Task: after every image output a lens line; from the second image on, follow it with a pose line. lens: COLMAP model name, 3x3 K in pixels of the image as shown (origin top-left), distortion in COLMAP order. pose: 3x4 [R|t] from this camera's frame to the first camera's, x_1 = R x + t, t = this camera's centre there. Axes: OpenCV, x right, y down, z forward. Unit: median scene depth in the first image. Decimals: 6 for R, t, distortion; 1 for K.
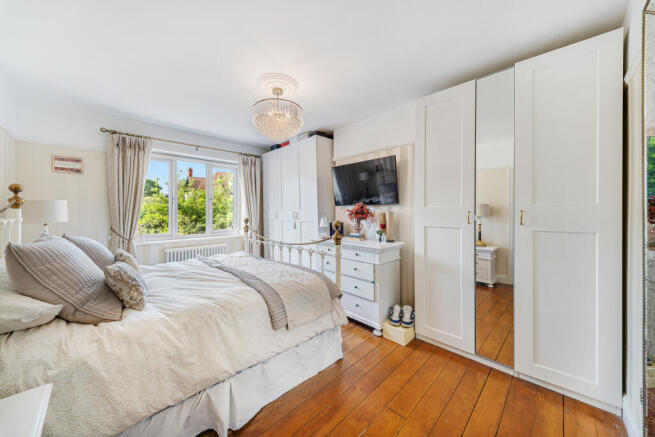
lens RADIAL K [[231.3, 0, 324.7], [0, 231.3, 213.9], [0, 0, 1]] dist [0.006293, -0.002305]
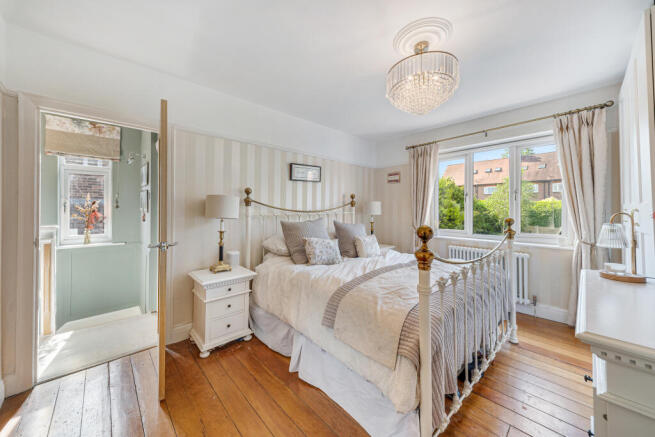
lens RADIAL K [[244.5, 0, 327.4], [0, 244.5, 205.1], [0, 0, 1]] dist [0.003782, 0.000158]
pose [[-0.055901, -0.012837, -0.998354, 0.514432], [-0.008539, 0.999887, -0.012379, -0.006828], [0.998400, 0.007833, -0.056004, 0.636635]]
